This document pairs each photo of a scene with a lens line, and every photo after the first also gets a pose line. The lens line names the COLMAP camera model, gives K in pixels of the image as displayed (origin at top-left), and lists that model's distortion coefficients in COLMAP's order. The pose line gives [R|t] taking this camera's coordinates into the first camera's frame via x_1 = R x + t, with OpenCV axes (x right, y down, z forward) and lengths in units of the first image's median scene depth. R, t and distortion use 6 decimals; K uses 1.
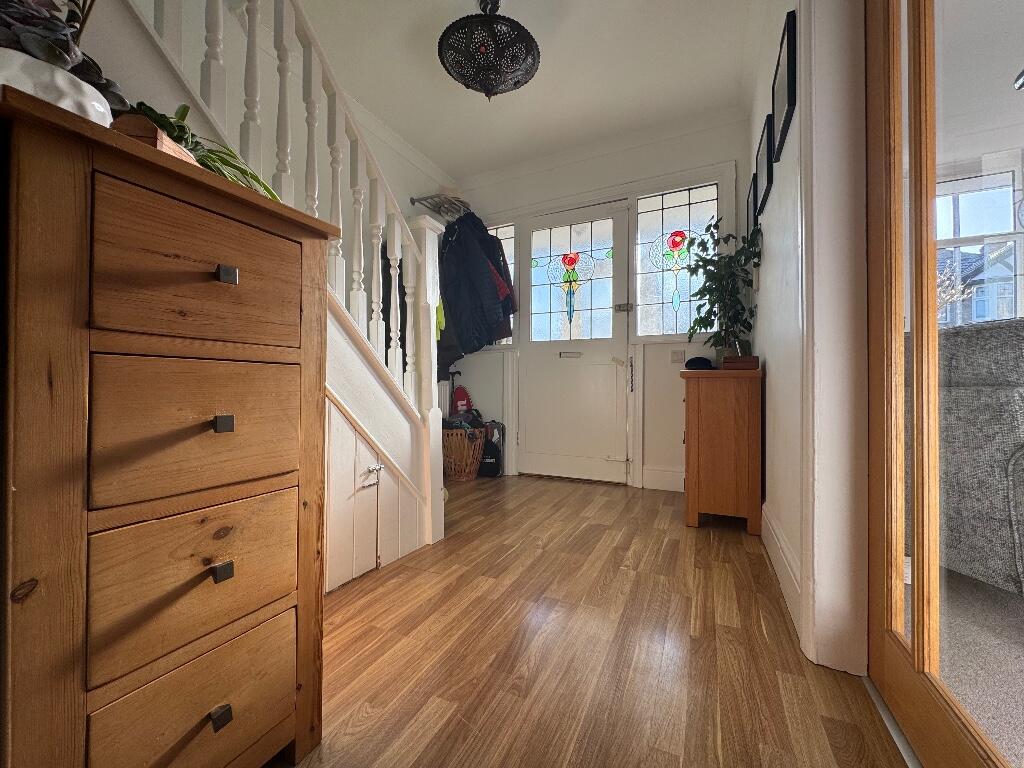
lens RADIAL K [[407.3, 0, 511.2], [0, 407.3, 385.3], [0, 0, 1]] dist [0.003001, -0.000269]
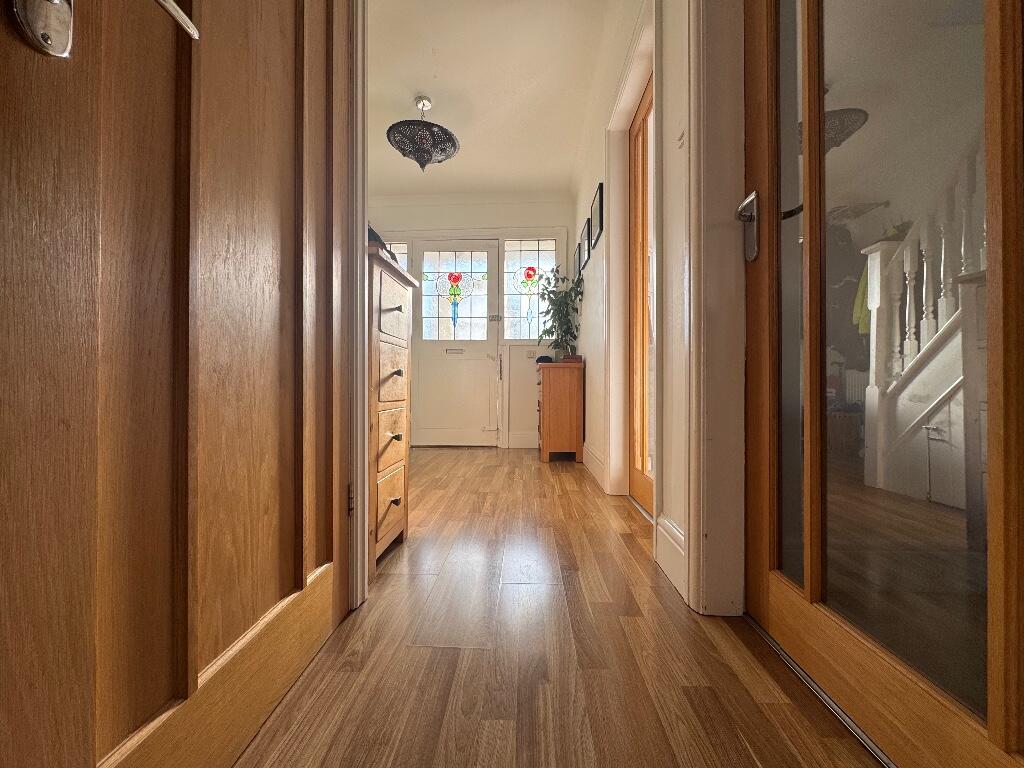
lens RADIAL K [[407.3, 0, 511.6], [0, 407.3, 385.3], [0, 0, 1]] dist [0.003001, -0.000269]
pose [[0.918713, 0.001148, 0.394923, -0.228618], [-0.002895, 0.999988, 0.003826, 0.032098], [-0.394914, -0.004658, 0.918706, -0.302468]]
